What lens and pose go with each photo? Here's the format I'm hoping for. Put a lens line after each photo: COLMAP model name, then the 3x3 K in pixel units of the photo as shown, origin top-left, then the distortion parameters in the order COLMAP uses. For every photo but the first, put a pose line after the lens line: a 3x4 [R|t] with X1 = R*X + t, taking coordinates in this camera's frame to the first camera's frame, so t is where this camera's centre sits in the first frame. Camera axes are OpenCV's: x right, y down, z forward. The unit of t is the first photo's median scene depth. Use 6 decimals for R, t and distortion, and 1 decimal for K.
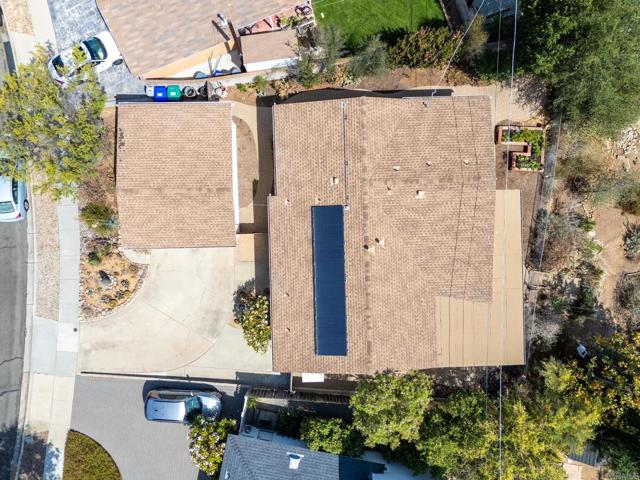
lens RADIAL K [[473.8, 0, 320.0], [0, 473.8, 240.0], [0, 0, 1]] dist [0.065457, -0.055196]
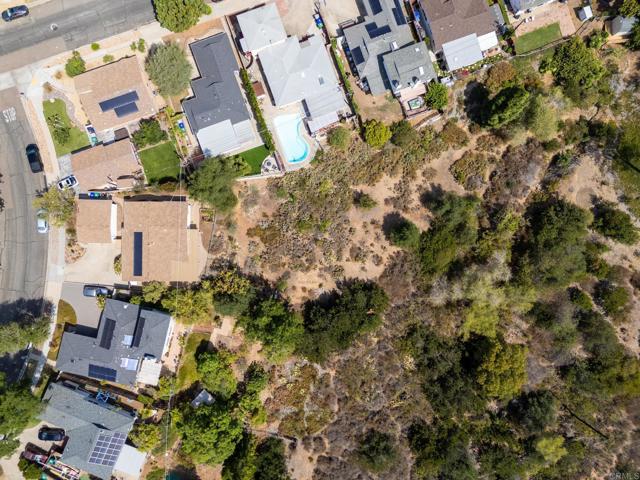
lens RADIAL K [[473.8, 0, 320.0], [0, 473.8, 240.0], [0, 0, 1]] dist [0.065457, -0.055196]
pose [[0.999346, 0.036123, -0.001573, 1.224283], [-0.036131, 0.999329, -0.006001, -0.039085], [0.001355, 0.006053, 0.999981, -2.241018]]
